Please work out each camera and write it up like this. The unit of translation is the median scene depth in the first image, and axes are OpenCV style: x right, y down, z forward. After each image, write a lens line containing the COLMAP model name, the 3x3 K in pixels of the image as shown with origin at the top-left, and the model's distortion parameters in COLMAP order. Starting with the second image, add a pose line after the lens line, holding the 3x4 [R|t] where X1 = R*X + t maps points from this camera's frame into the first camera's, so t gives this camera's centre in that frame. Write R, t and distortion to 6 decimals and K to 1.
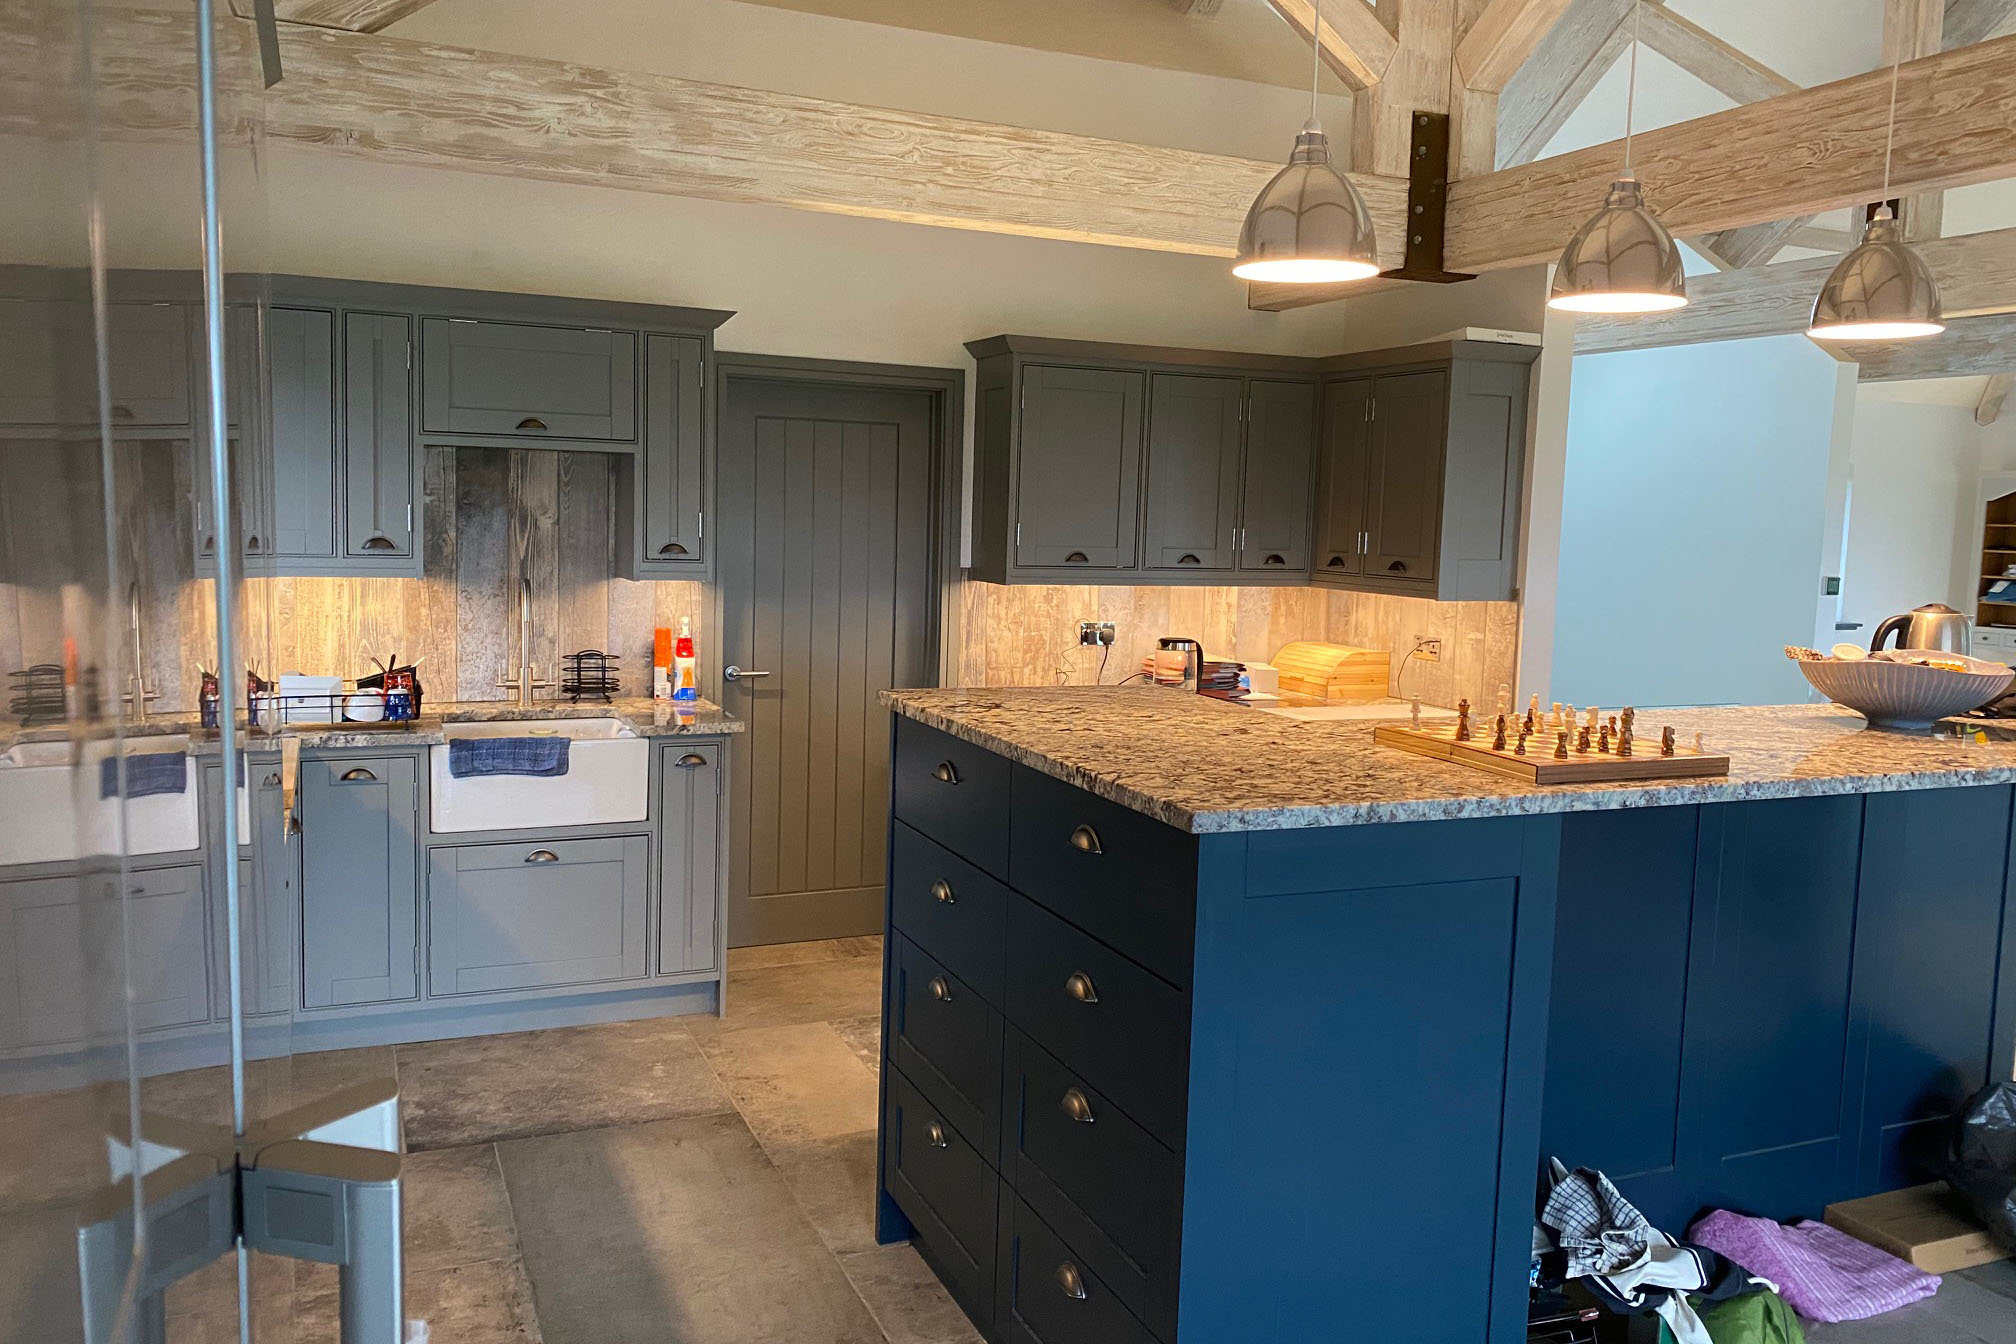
lens RADIAL K [[1540.3, 0, 1008.0], [0, 1540.3, 672.0], [0, 0, 1]] dist [0.003892, 0.001330]
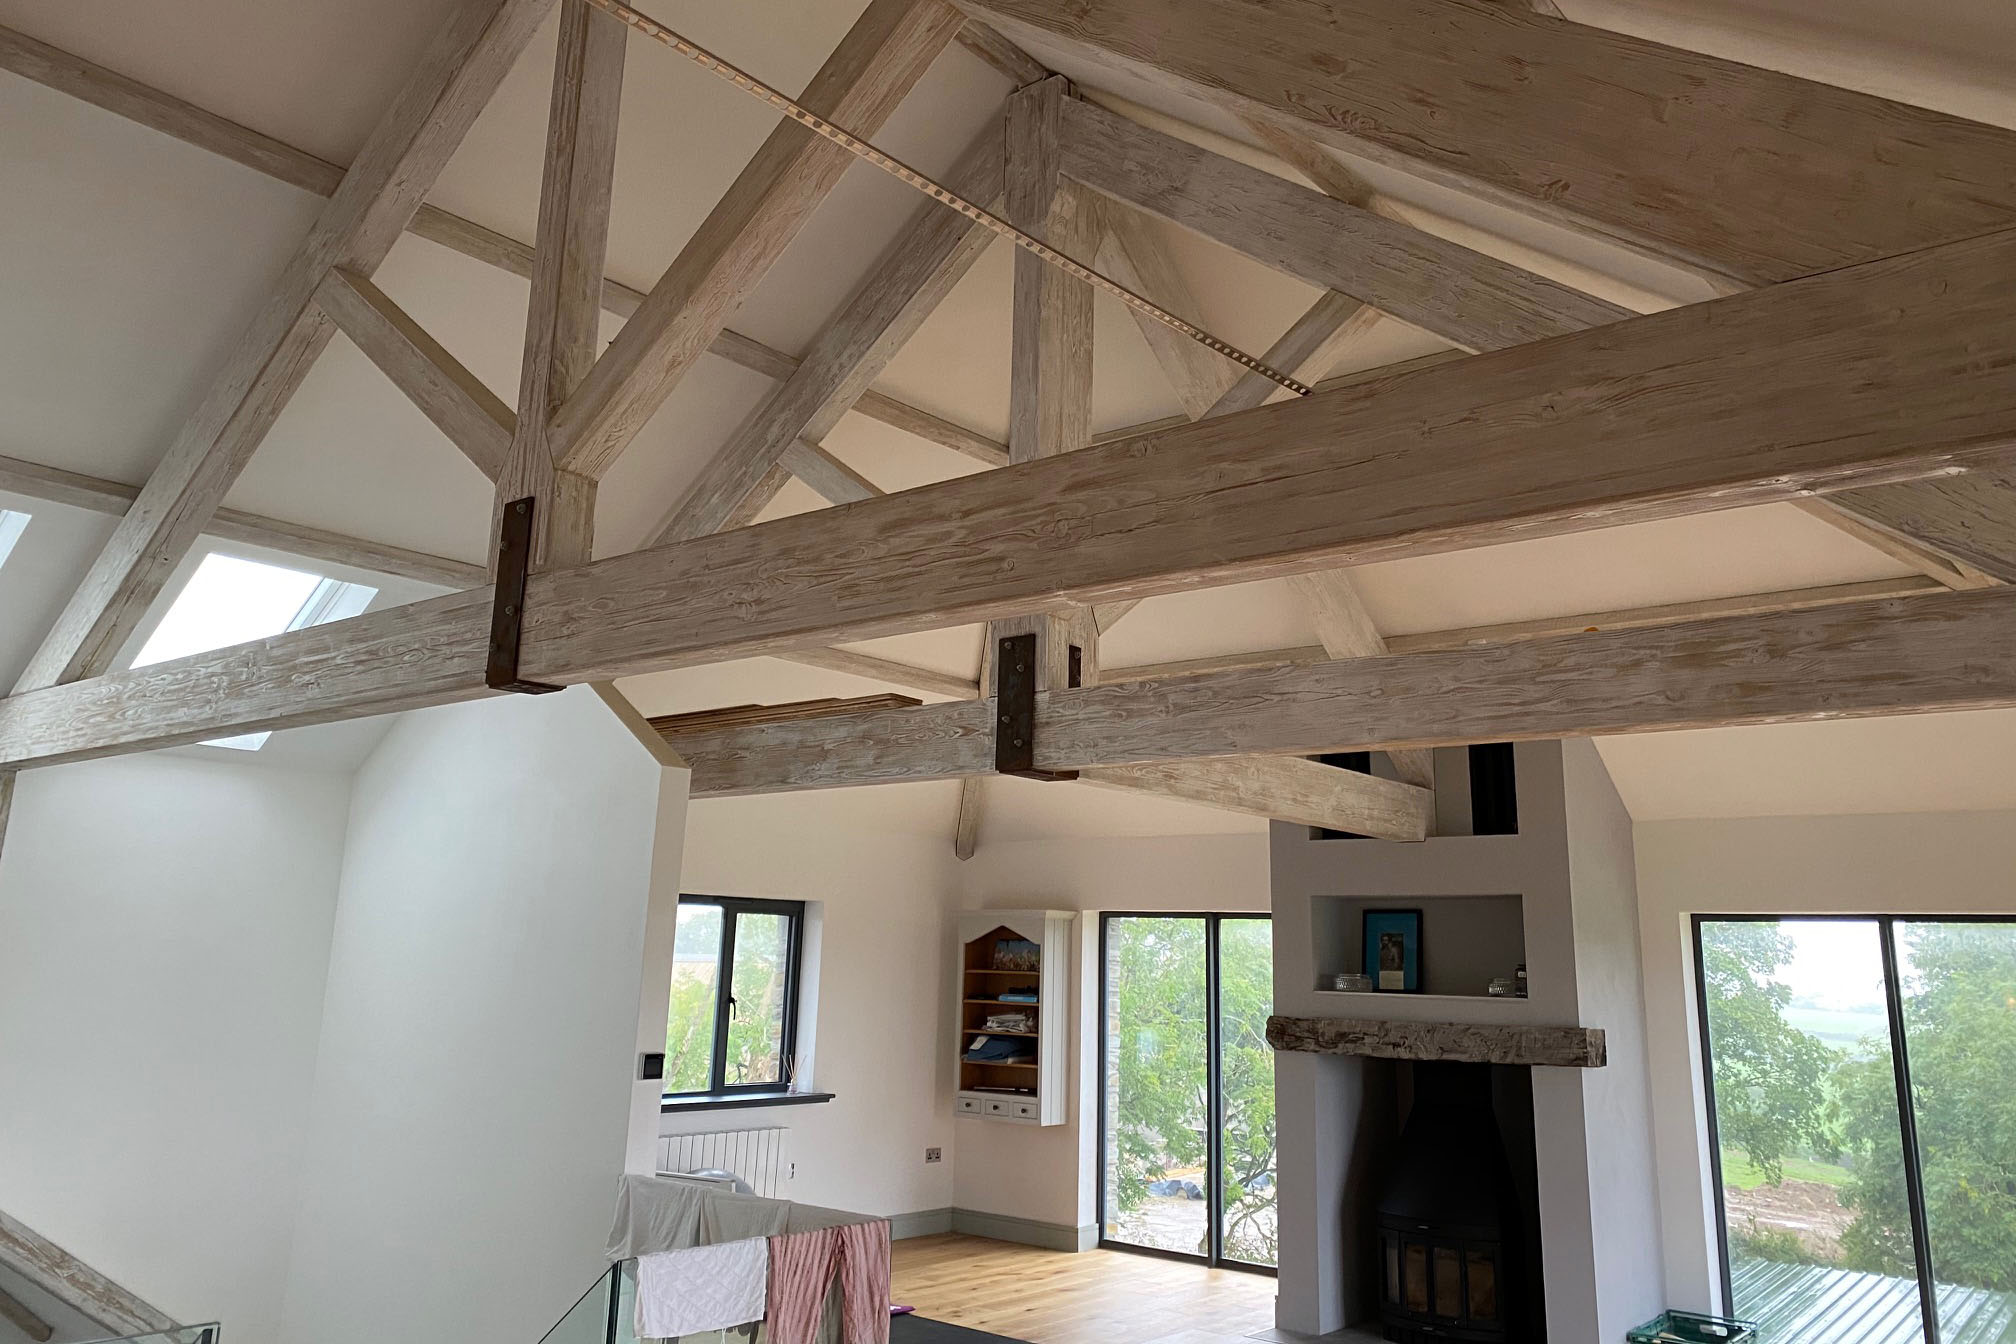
lens RADIAL K [[1540.3, 0, 1008.0], [0, 1540.3, 672.0], [0, 0, 1]] dist [0.003892, 0.001330]
pose [[0.899197, 0.074751, 0.431112, 0.265101], [0.047479, 0.962811, -0.265972, -0.024550], [-0.434961, 0.259630, 0.862207, 0.184042]]
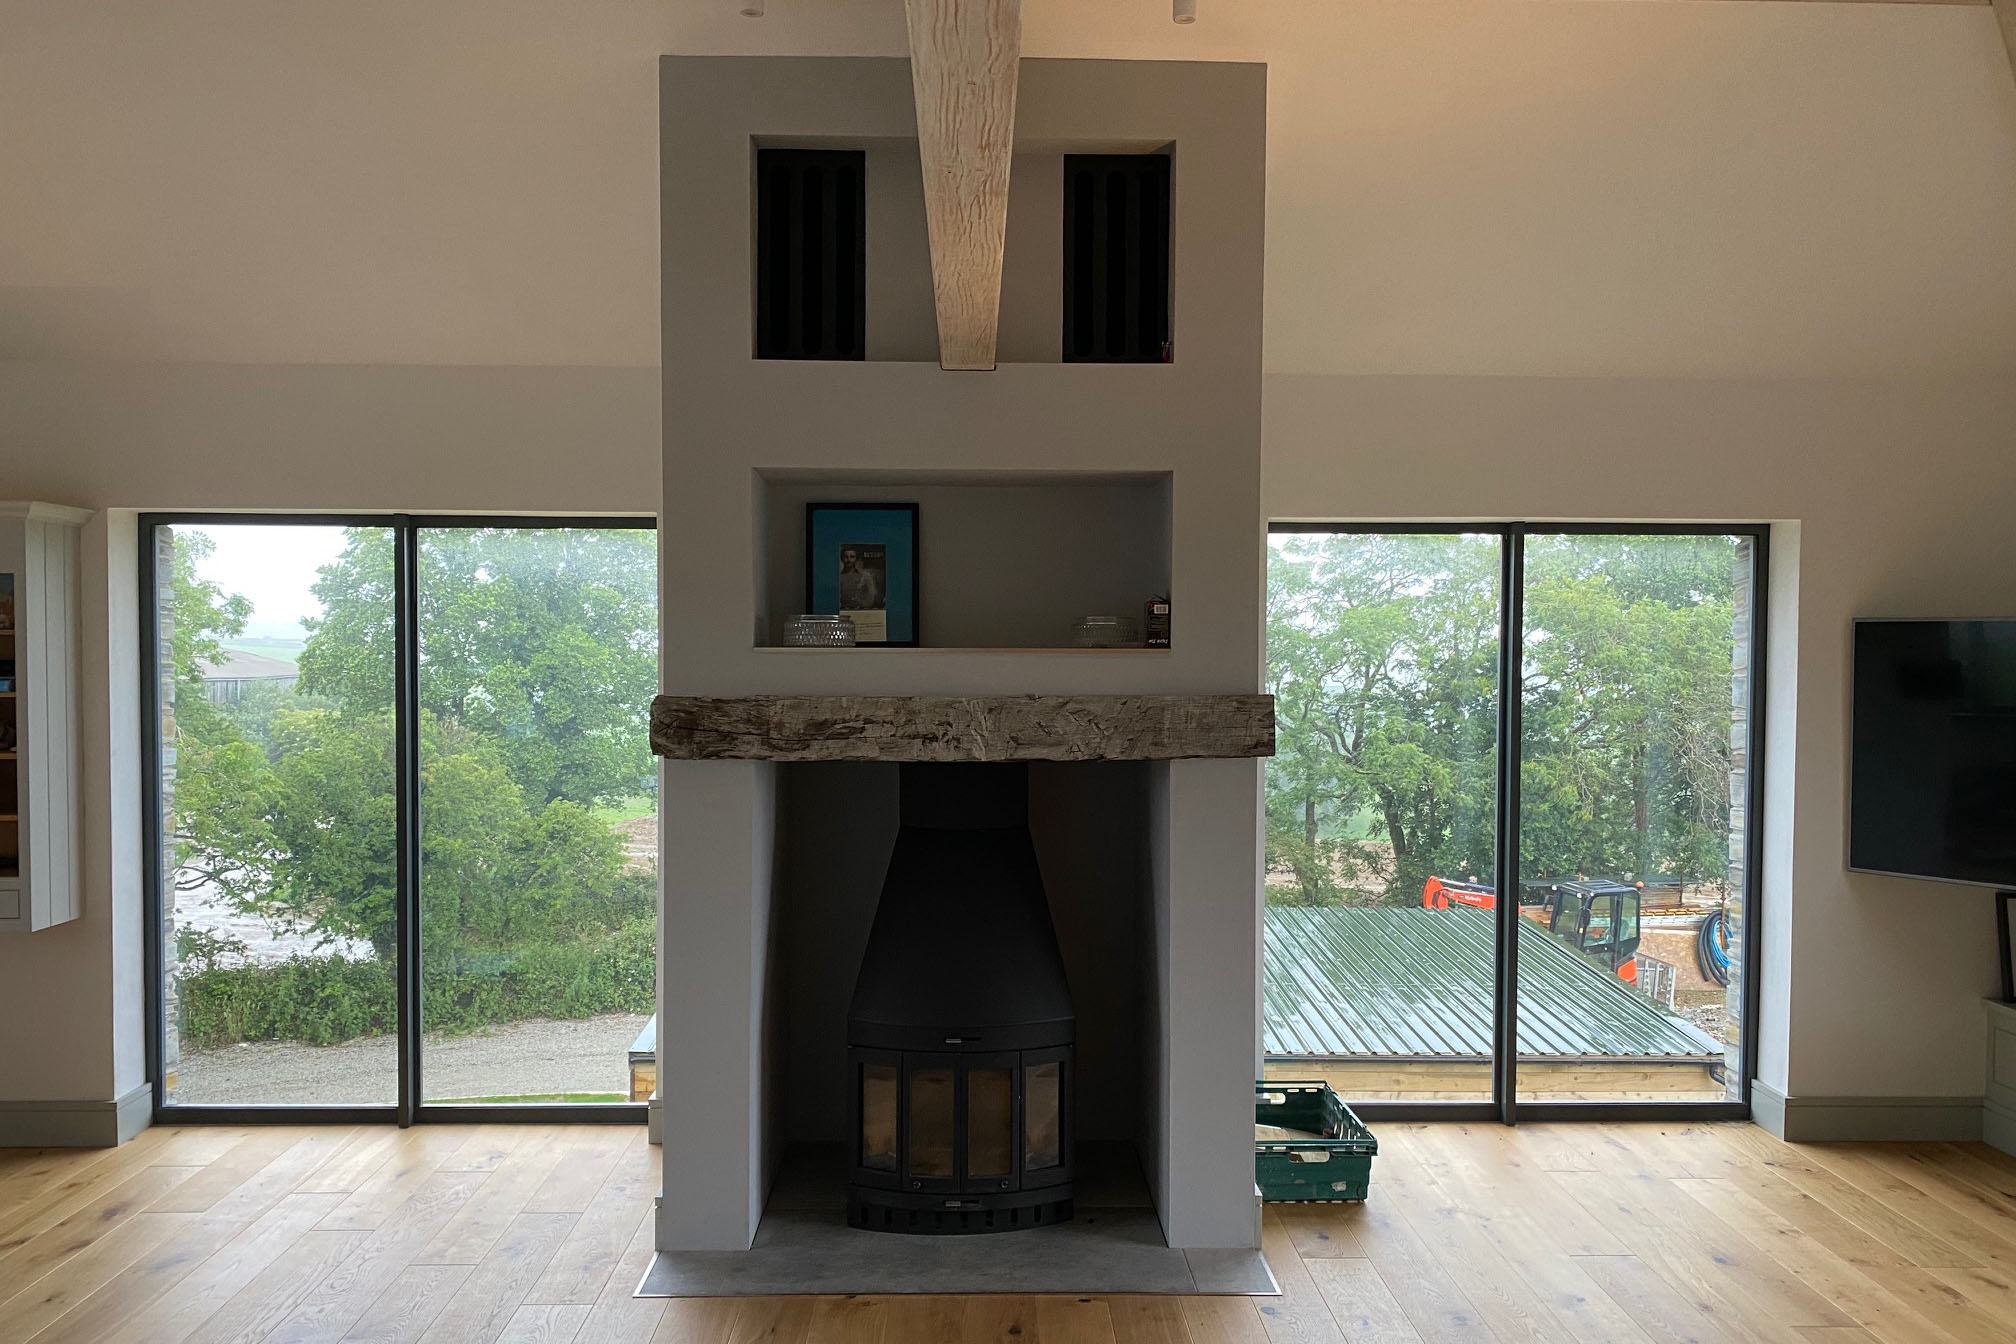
lens RADIAL K [[1537.0, 0, 1005.4], [0, 1537.0, 700.1], [0, 0, 1]] dist [0.004168, -0.001598]
pose [[0.380502, -0.059183, 0.922885, 0.376809], [0.104930, 0.994268, 0.020498, -0.051766], [-0.918808, 0.089039, 0.384531, 0.548112]]
